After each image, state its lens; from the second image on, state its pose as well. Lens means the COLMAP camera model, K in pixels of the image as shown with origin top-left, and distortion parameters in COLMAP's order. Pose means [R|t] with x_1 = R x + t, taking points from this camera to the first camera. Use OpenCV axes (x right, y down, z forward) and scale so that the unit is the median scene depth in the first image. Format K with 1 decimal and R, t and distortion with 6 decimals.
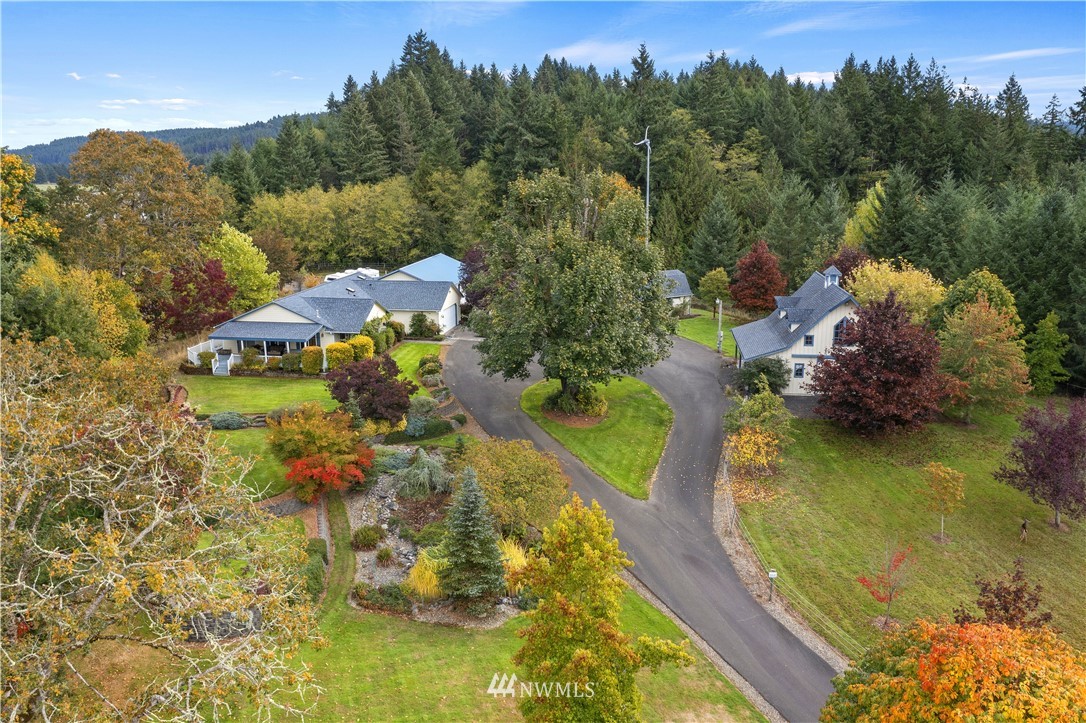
lens RADIAL K [[828.2, 0, 543.0], [0, 828.2, 361.5], [0, 0, 1]] dist [-0.007022, -0.001582]
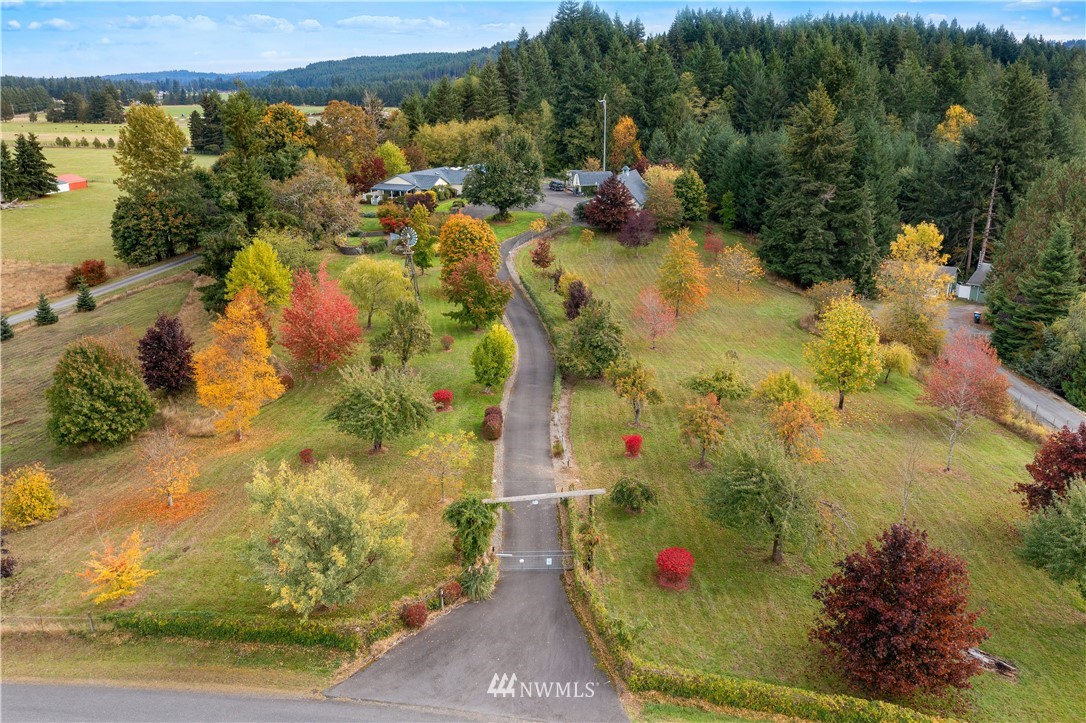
lens RADIAL K [[862.3, 0, 543.0], [0, 862.3, 361.5], [0, 0, 1]] dist [-0.030605, -0.002072]
pose [[0.964490, 0.086670, -0.249493, 0.385758], [-0.067317, 0.994096, 0.085100, 0.115772], [0.255395, -0.065283, 0.964630, -0.679594]]
